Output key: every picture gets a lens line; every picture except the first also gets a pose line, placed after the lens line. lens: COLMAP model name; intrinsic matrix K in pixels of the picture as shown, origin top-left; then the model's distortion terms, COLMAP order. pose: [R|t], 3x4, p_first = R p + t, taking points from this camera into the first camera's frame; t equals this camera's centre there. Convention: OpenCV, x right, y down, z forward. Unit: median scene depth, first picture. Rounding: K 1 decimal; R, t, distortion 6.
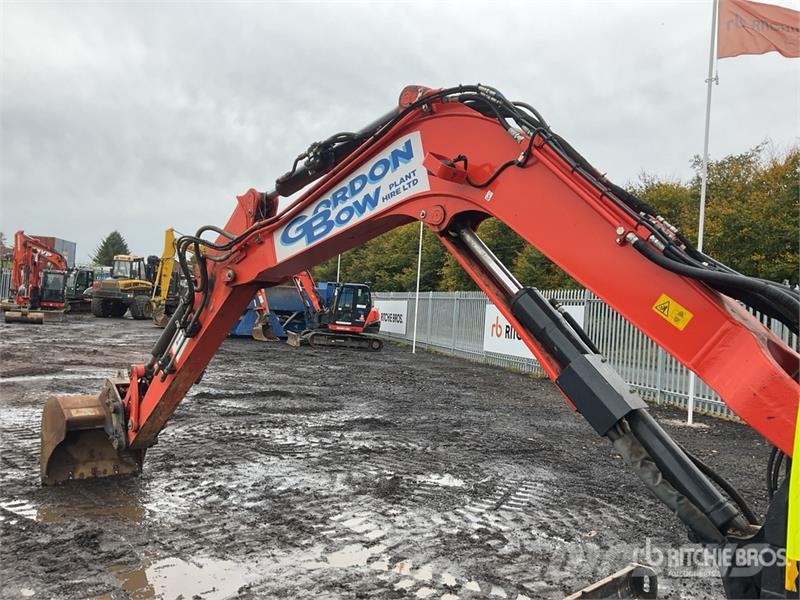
lens RADIAL K [[658.8, 0, 398.8], [0, 658.8, 297.3], [0, 0, 1]] dist [0.101688, -0.181235]
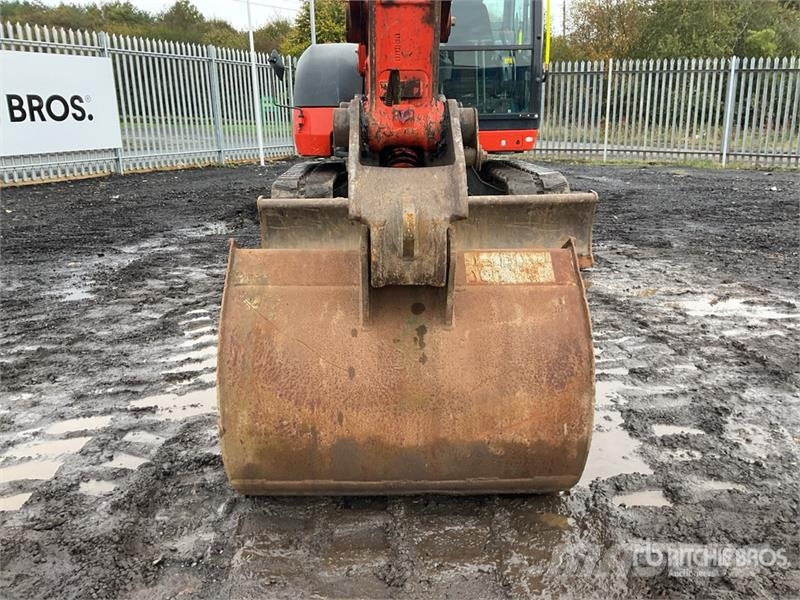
lens RADIAL K [[658.8, 0, 398.8], [0, 658.8, 297.3], [0, 0, 1]] dist [0.101688, -0.181235]
pose [[-0.730021, -0.219542, 0.647202, -0.124364], [-0.036746, 0.958237, 0.283603, 0.037326], [-0.682436, 0.183254, -0.707601, 0.310351]]
